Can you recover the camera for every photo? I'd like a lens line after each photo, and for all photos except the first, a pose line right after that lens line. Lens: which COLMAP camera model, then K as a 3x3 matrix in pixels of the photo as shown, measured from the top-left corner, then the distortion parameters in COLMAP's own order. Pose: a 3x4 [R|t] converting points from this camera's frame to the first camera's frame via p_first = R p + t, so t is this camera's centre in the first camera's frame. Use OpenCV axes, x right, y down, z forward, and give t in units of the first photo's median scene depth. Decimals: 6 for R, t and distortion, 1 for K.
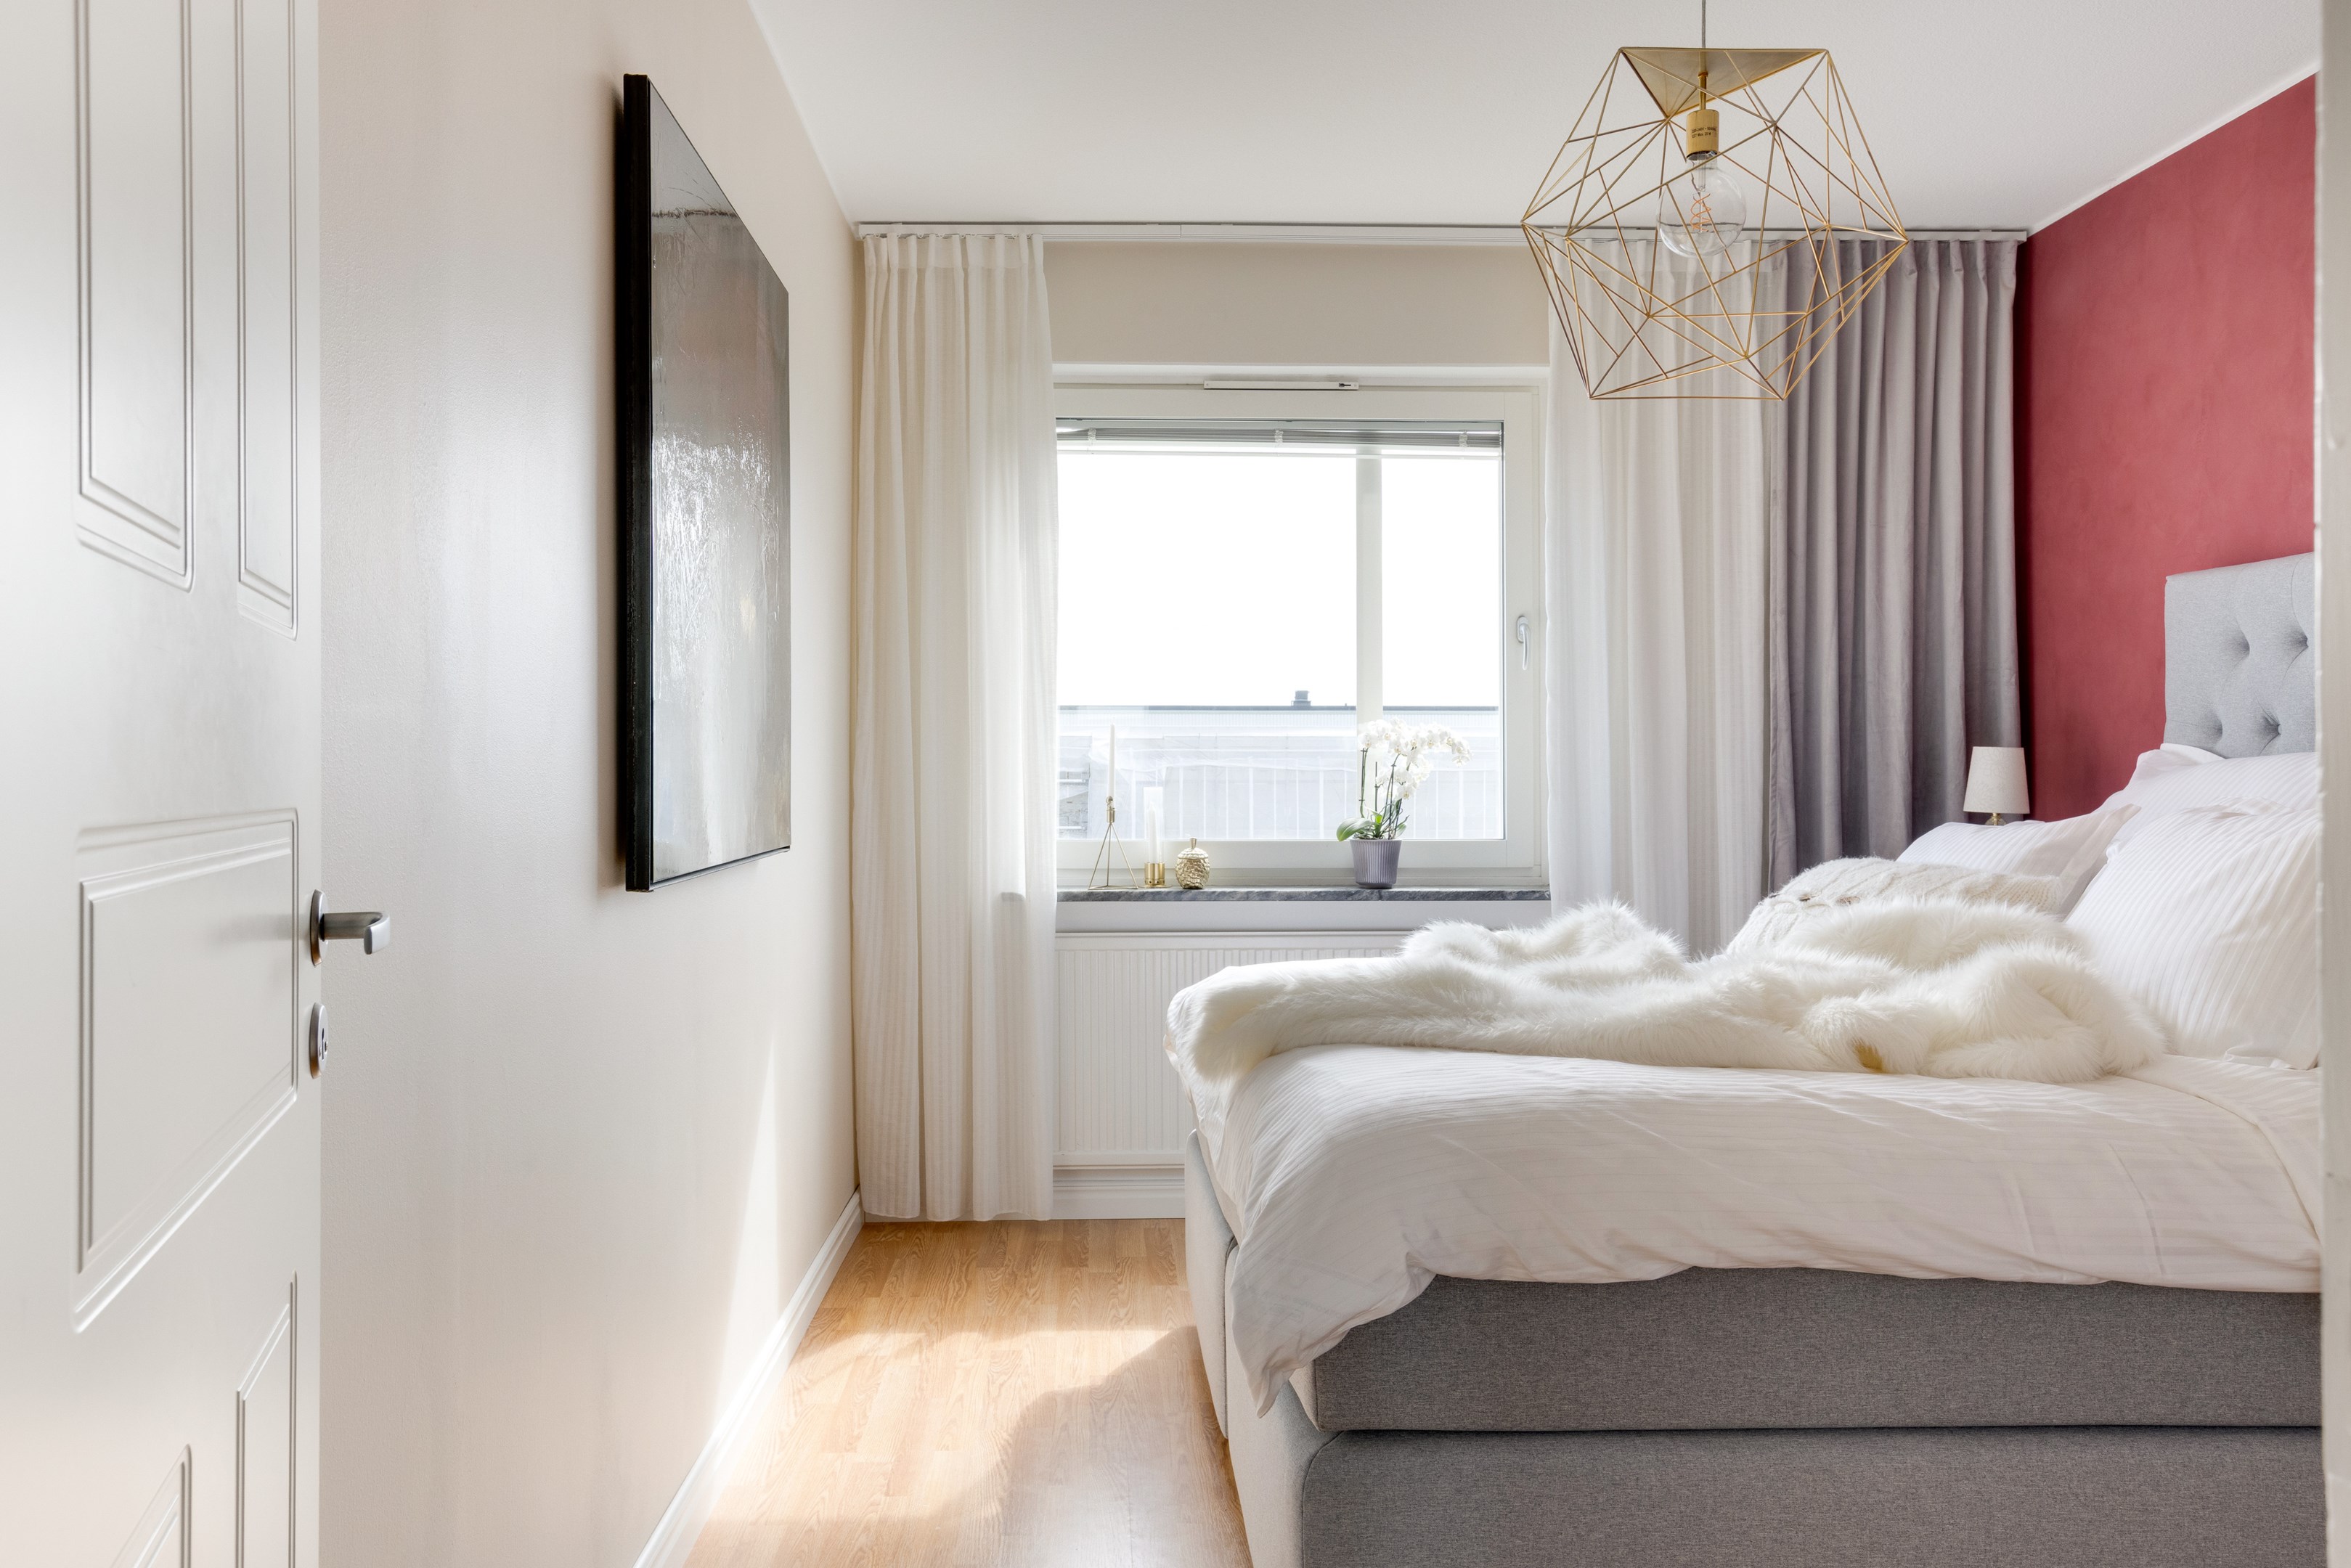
lens RADIAL K [[1731.7, 0, 1132.2], [0, 1731.7, 768.0], [0, 0, 1]] dist [0.003904, 0.003202]
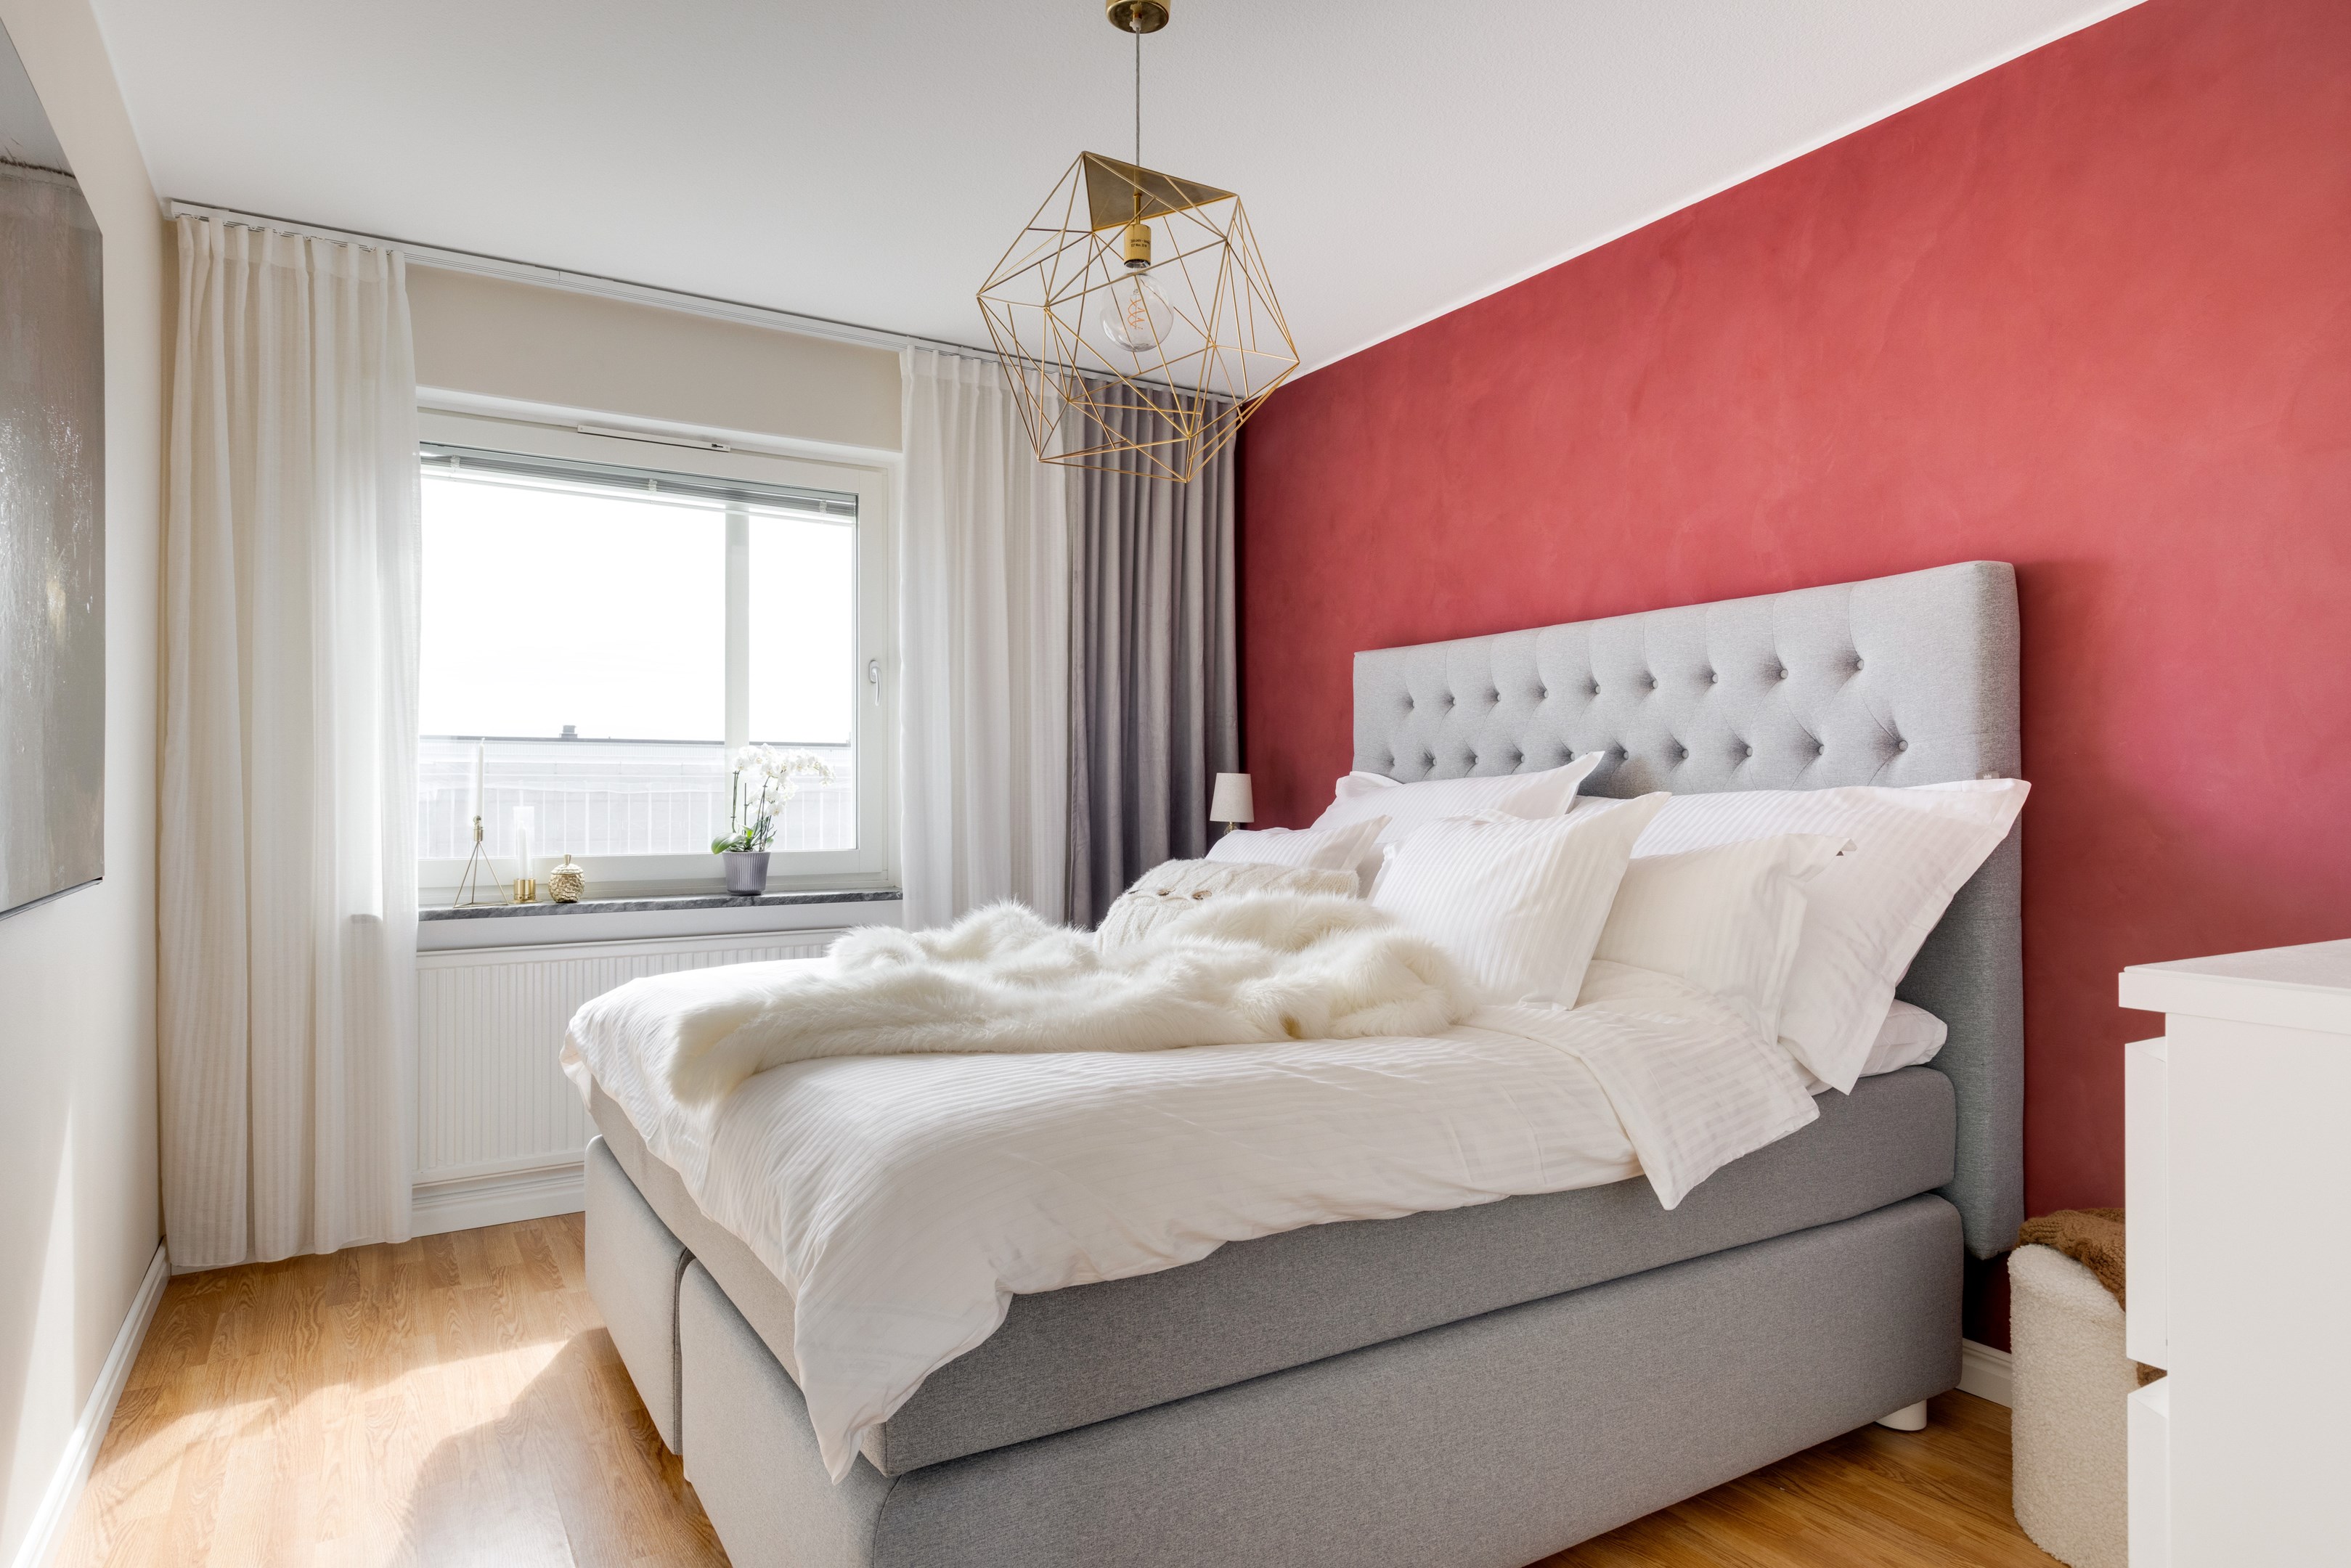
lens RADIAL K [[1311.9, 0, 1175.5], [0, 1311.9, 784.0], [0, 0, 1]] dist [0.008451, -0.000439]
pose [[0.862089, 0.003097, 0.506748, -0.059964], [-0.000811, 0.999988, -0.004732, 0.001113], [-0.506757, 0.003669, 0.862081, 0.139678]]
